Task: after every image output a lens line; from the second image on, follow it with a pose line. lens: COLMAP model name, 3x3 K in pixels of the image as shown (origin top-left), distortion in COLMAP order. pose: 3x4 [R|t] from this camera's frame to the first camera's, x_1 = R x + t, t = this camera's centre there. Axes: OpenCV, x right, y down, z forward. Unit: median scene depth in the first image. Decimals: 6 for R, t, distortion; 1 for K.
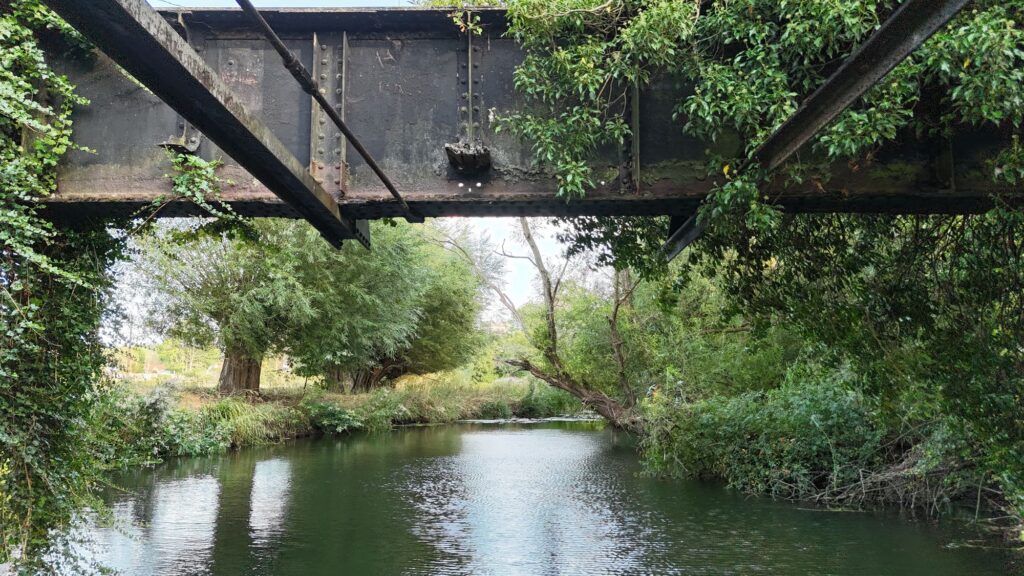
lens RADIAL K [[715.6, 0, 507.5], [0, 715.6, 277.5], [0, 0, 1]] dist [0.039310, -0.020366]
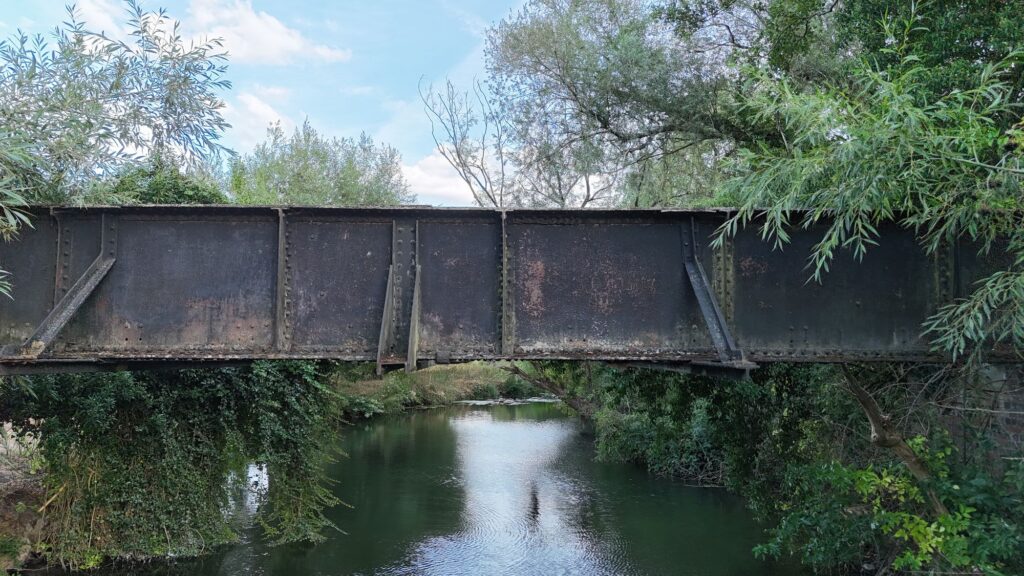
lens RADIAL K [[715.6, 0, 507.5], [0, 715.6, 281.7], [0, 0, 1]] dist [0.039310, -0.020366]
pose [[0.999586, 0.008503, 0.027499, -0.022705], [-0.010026, 0.998396, 0.055723, -0.096251], [-0.026981, -0.055976, 0.998067, -0.252788]]
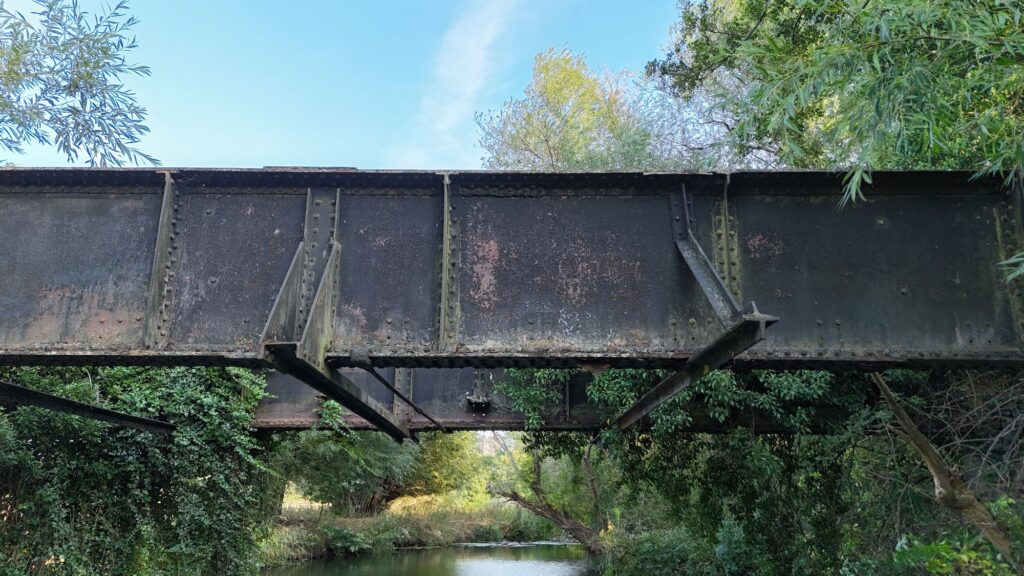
lens RADIAL K [[715.6, 0, 509.2], [0, 715.6, 295.4], [0, 0, 1]] dist [0.039310, -0.020366]
pose [[0.999863, 0.013340, 0.009776, 0.000721], [-0.011922, 0.991042, -0.133018, -0.042564], [-0.011462, 0.132883, 0.991065, -0.190416]]
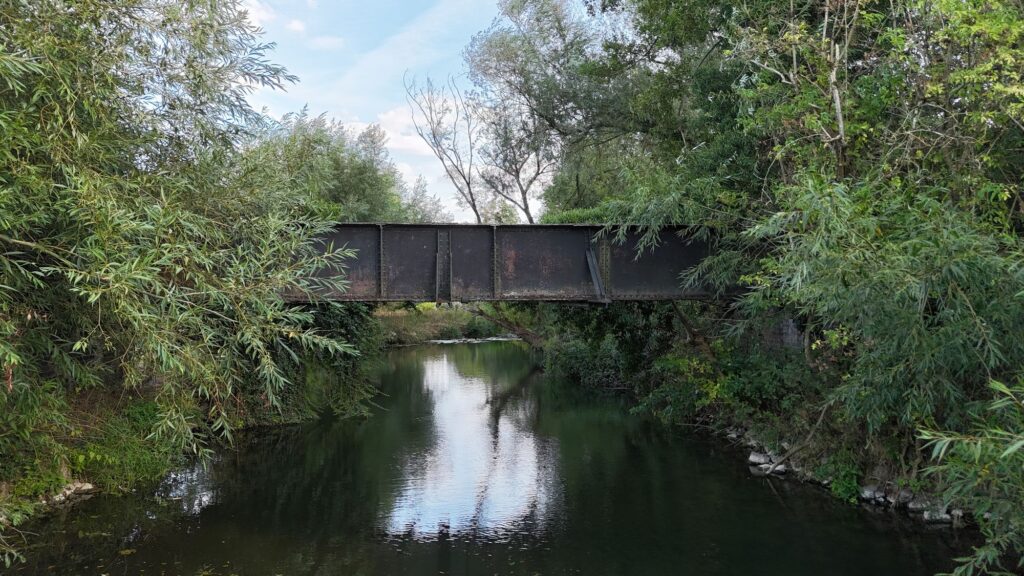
lens RADIAL K [[715.6, 0, 506.3], [0, 715.6, 292.5], [0, 0, 1]] dist [0.039310, -0.020366]
pose [[0.995729, -0.000718, 0.092320, -0.058046], [-0.012669, 0.989447, 0.144342, -0.135970], [-0.091450, -0.144895, 0.985212, -0.516755]]
